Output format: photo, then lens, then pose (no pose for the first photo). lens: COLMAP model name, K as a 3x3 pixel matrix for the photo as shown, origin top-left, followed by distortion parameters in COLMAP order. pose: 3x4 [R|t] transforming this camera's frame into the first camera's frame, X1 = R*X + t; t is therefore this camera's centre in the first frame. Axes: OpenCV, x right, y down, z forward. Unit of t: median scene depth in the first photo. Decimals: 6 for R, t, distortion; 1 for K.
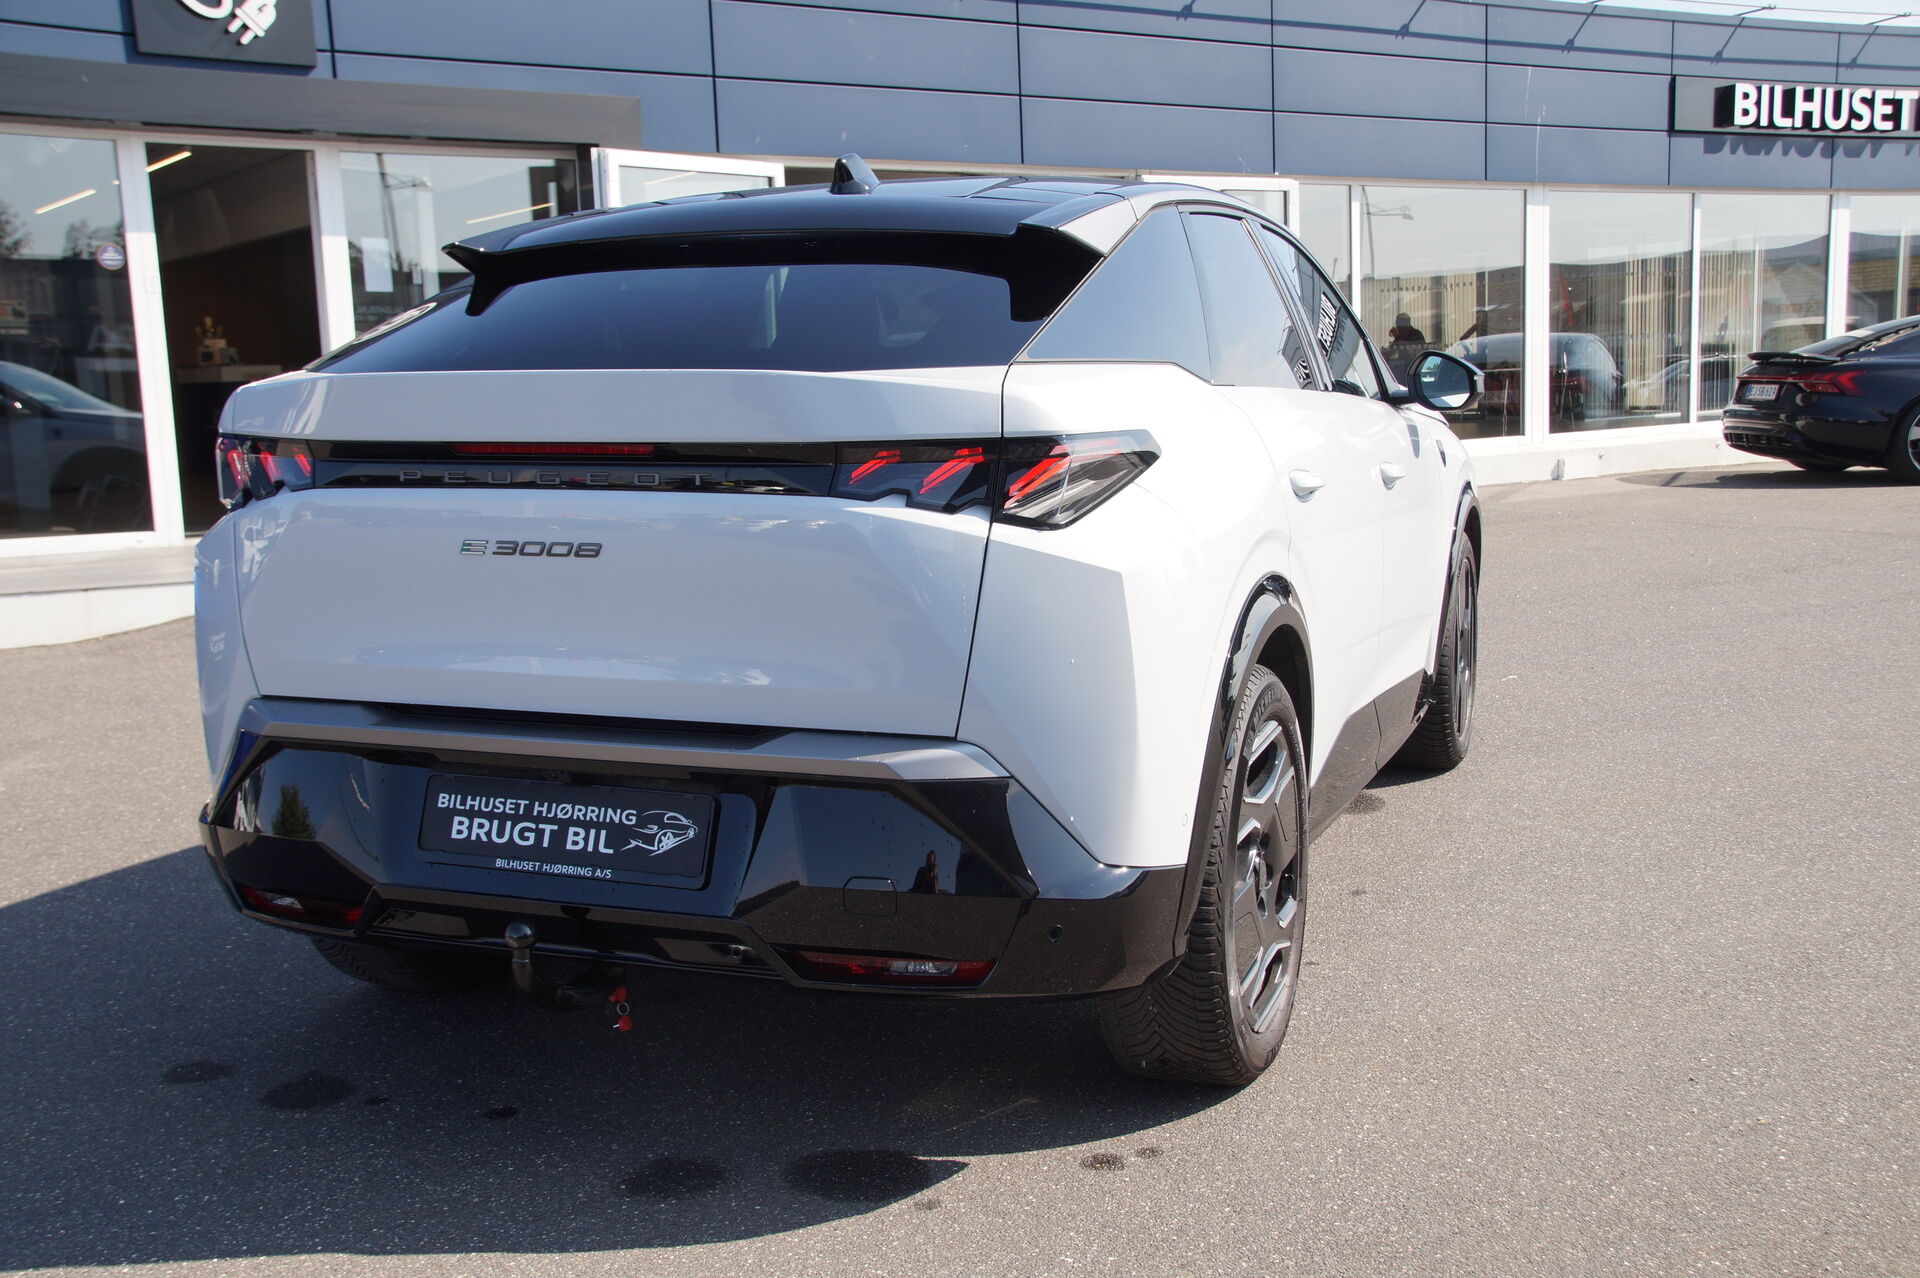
lens RADIAL K [[1975.4, 0, 960.0], [0, 1975.4, 639.0], [0, 0, 1]] dist [-0.105148, 0.517894]
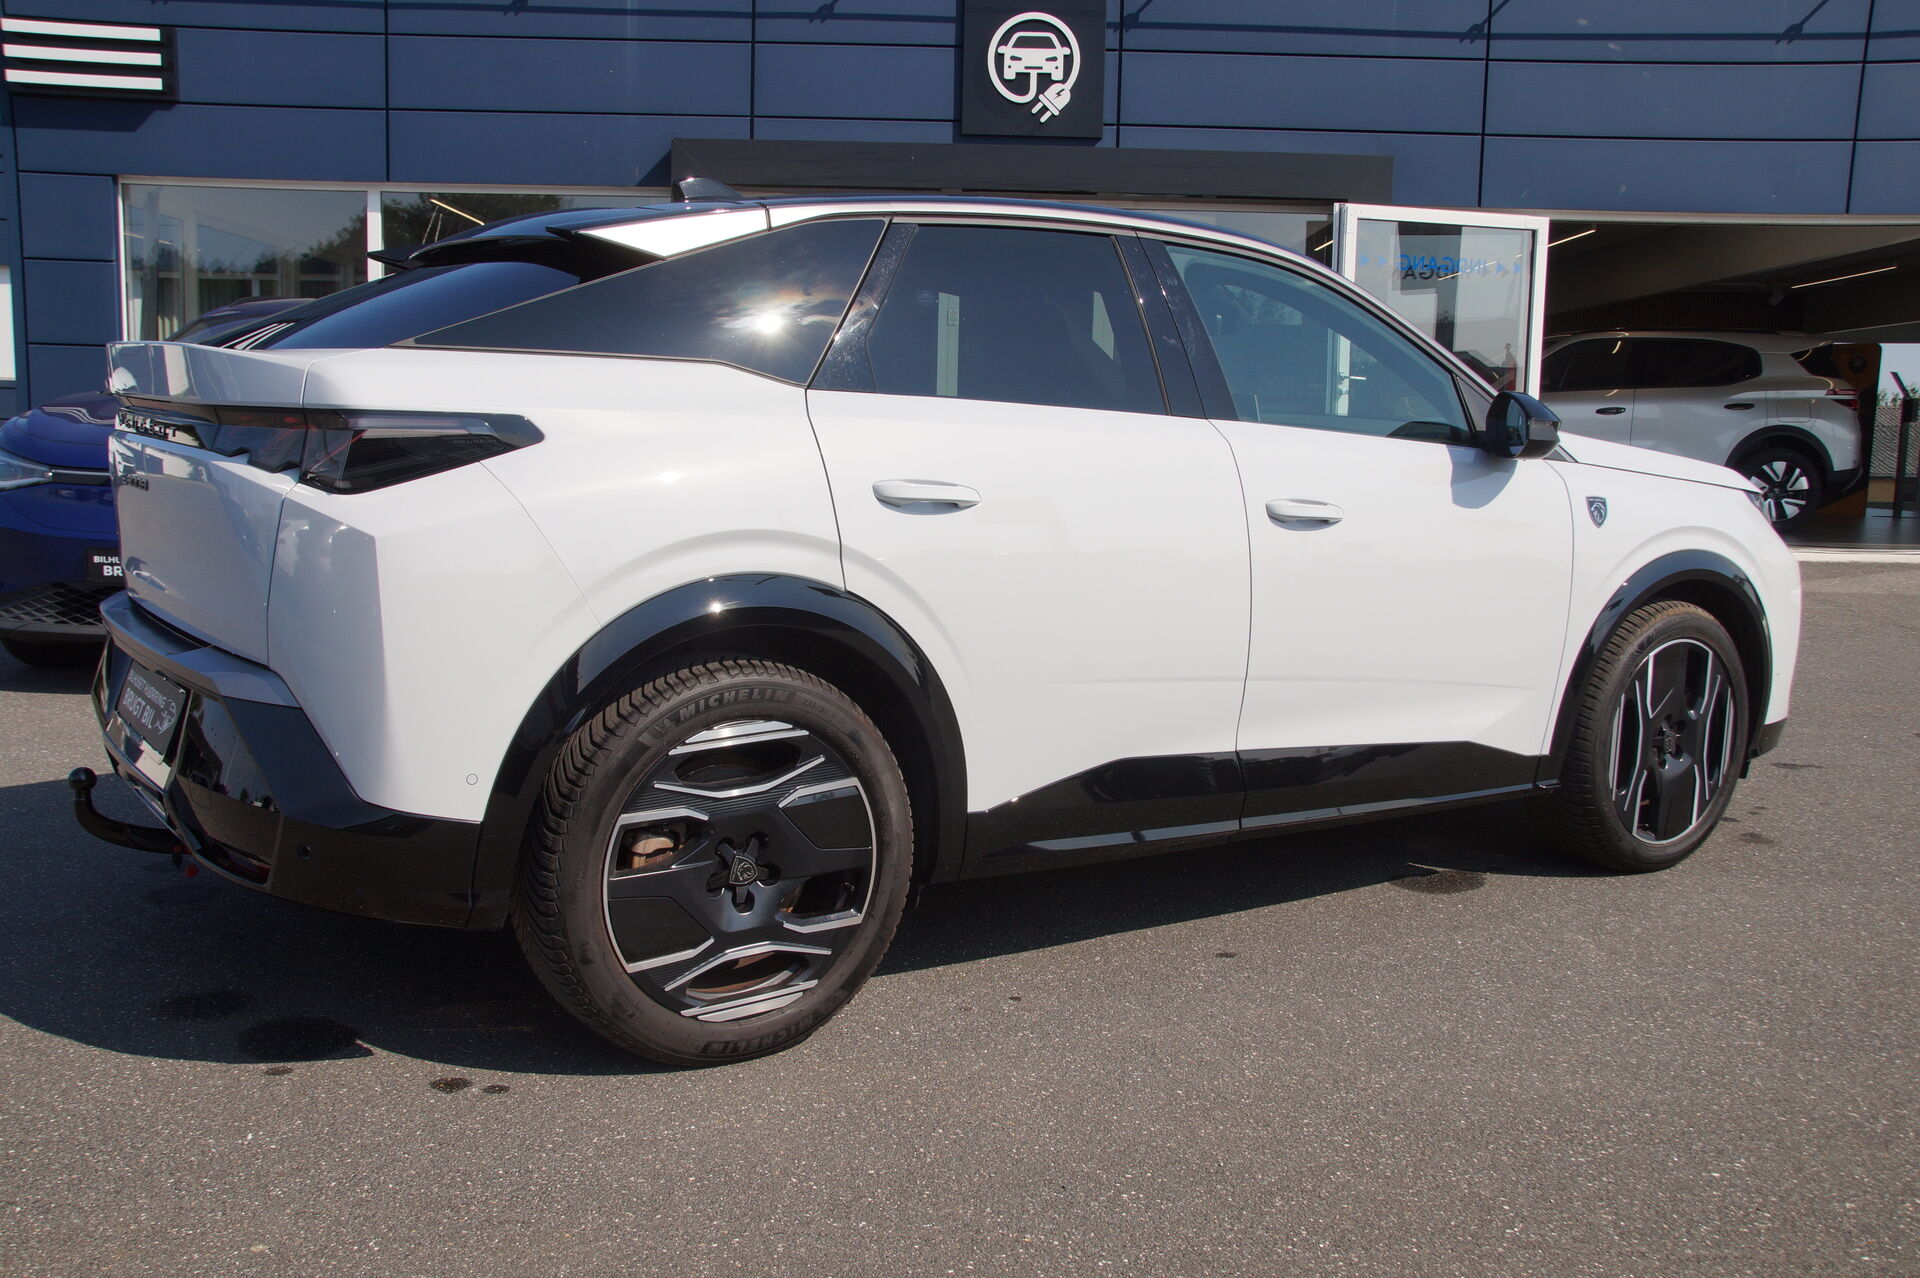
lens RADIAL K [[1700.3, 0, 961.8], [0, 1700.3, 695.2], [0, 0, 1]] dist [-0.105368, 0.264674]
pose [[0.829709, 0.143655, -0.539395, 0.799006], [-0.127354, 0.989548, 0.067644, -0.049257], [0.543475, 0.012570, 0.839332, 0.371987]]
